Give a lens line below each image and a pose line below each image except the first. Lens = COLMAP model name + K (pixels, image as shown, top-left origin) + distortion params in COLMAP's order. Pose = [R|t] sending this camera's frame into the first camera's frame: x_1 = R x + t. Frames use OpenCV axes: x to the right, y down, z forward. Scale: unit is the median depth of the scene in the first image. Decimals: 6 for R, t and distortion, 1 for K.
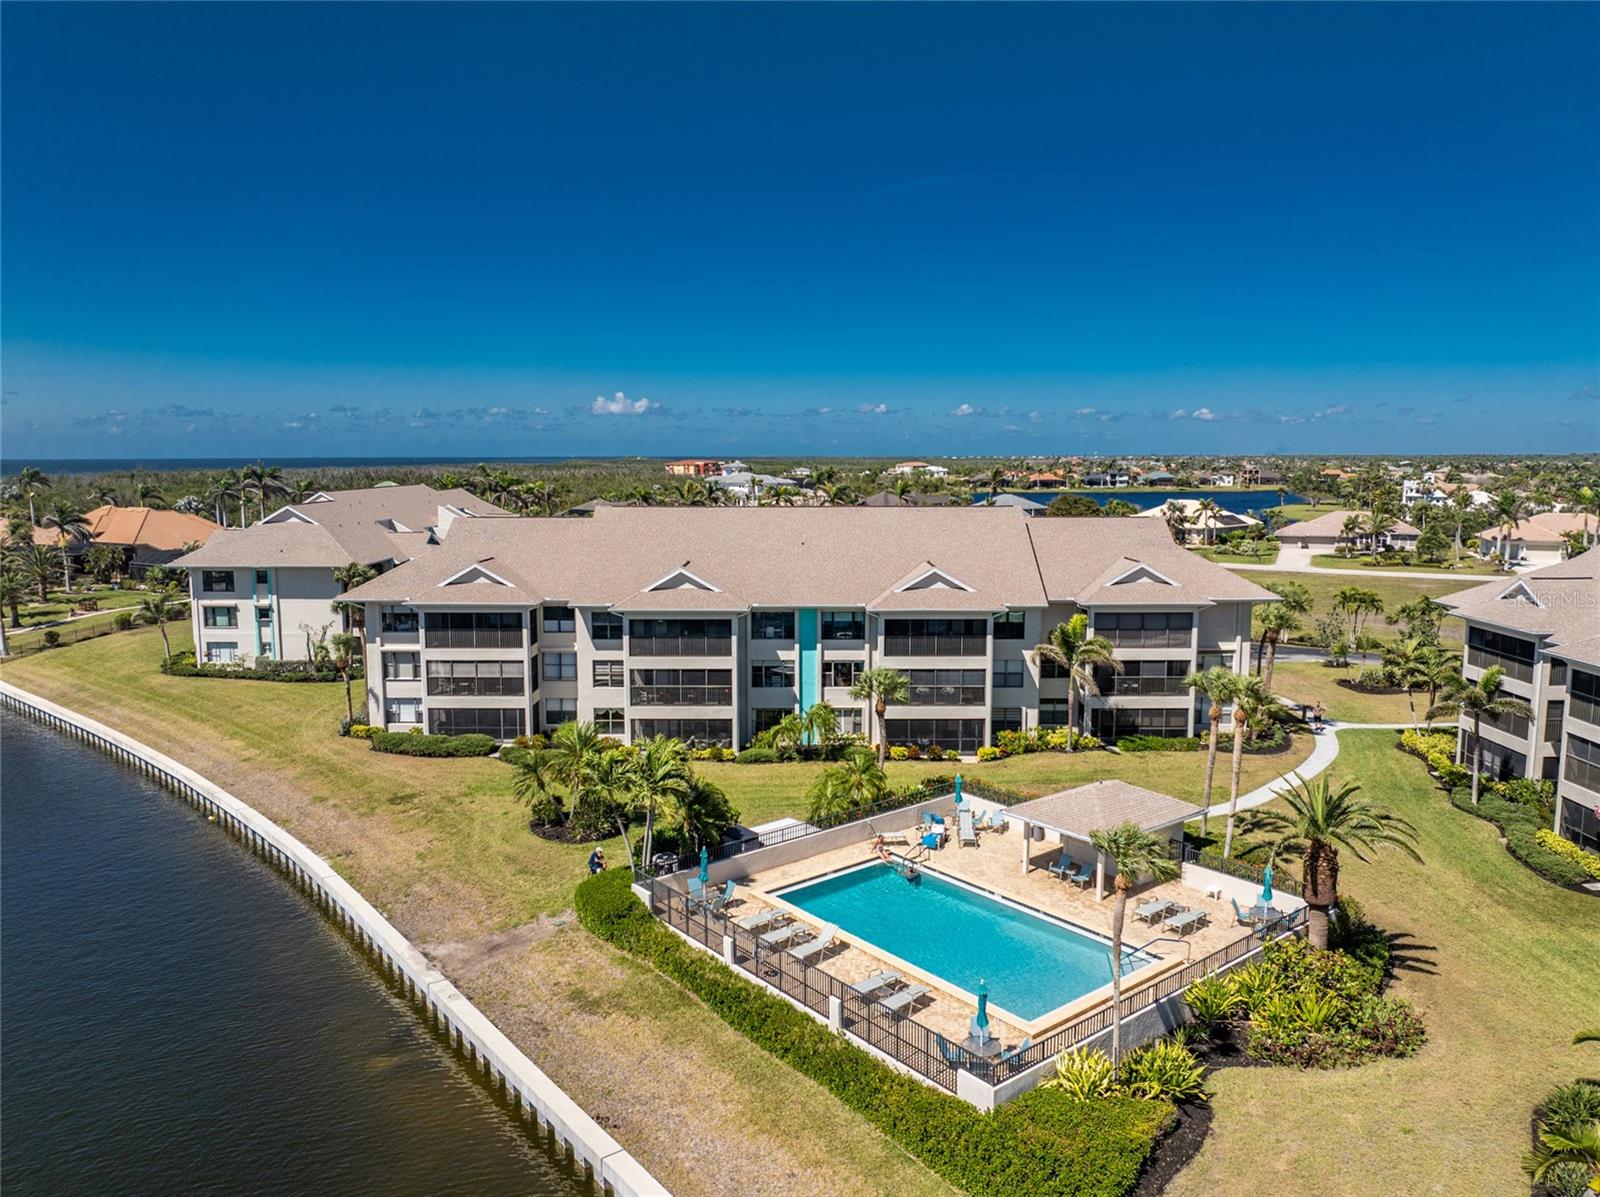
lens RADIAL K [[1139.9, 0, 807.0], [0, 1139.9, 601.1], [0, 0, 1]] dist [-0.022586, -0.024600]
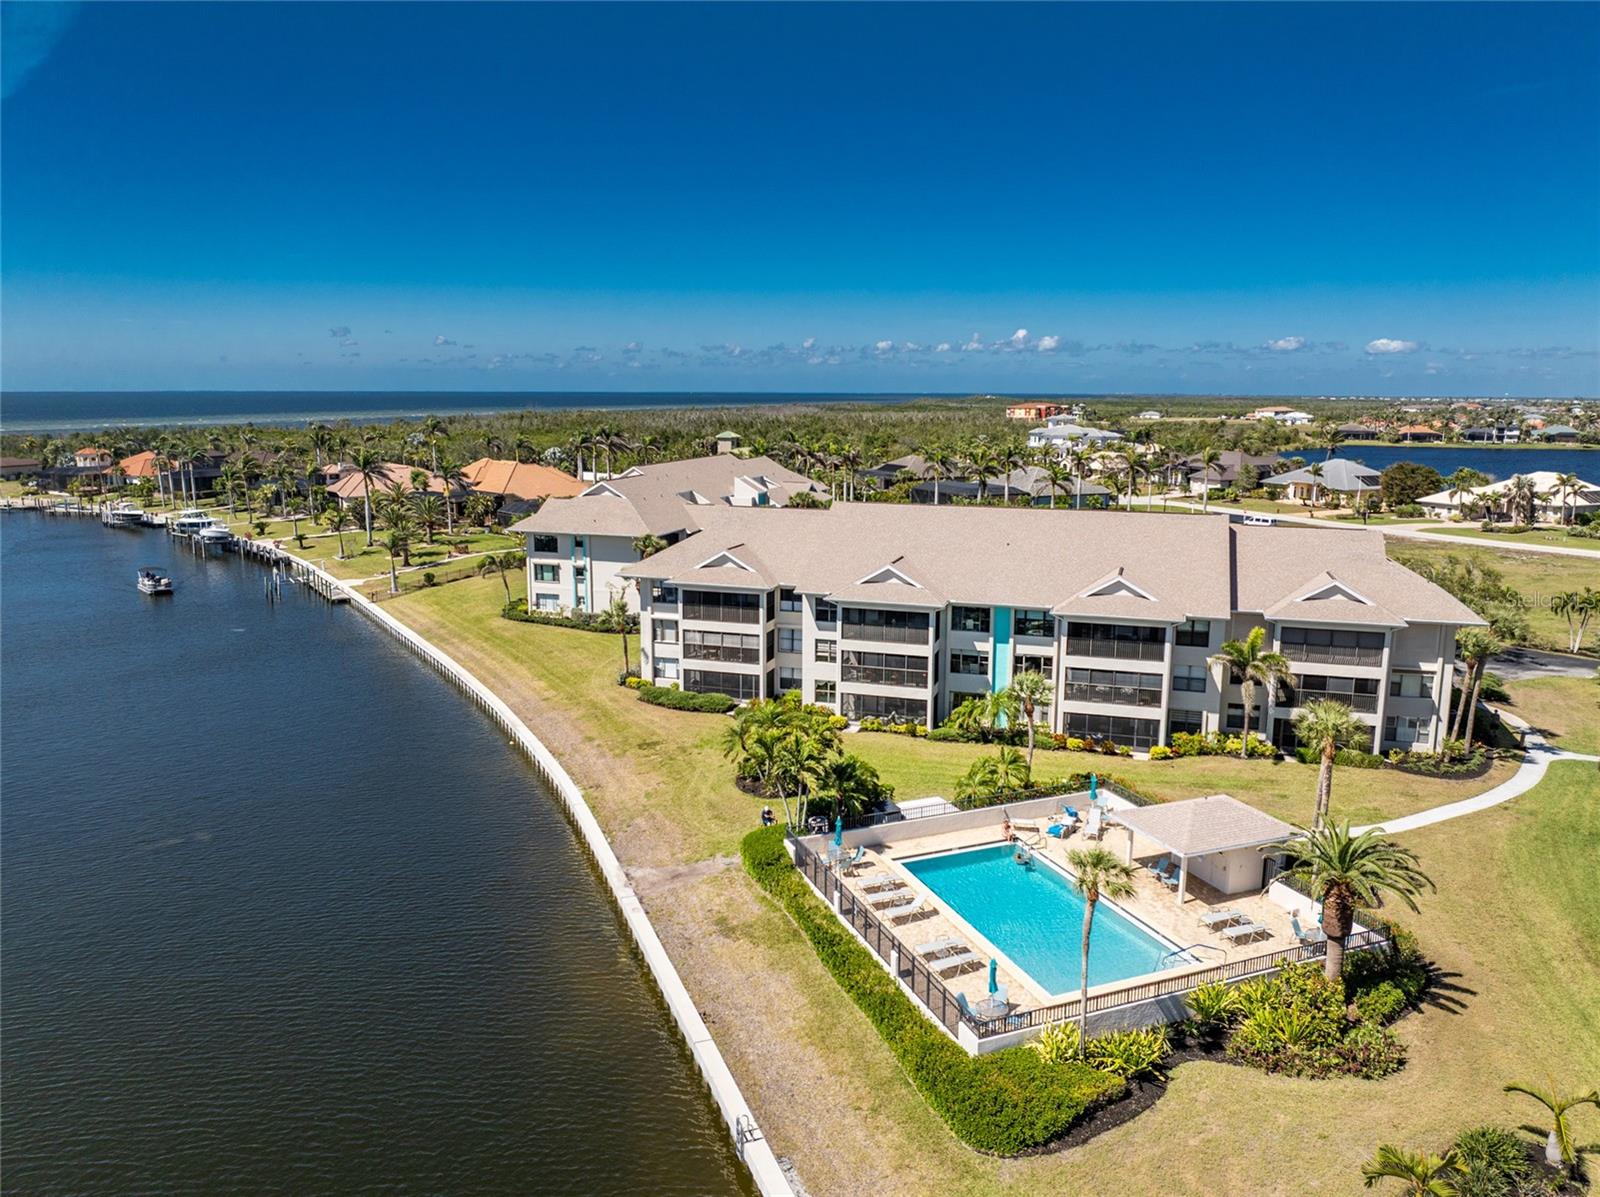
lens RADIAL K [[1139.9, 0, 807.0], [0, 1139.9, 601.1], [0, 0, 1]] dist [-0.022586, -0.024600]
pose [[0.954131, 0.059386, -0.293440, 0.145444], [-0.043177, 0.997178, 0.061418, -0.058663], [0.296259, -0.045931, 0.954002, -0.111237]]
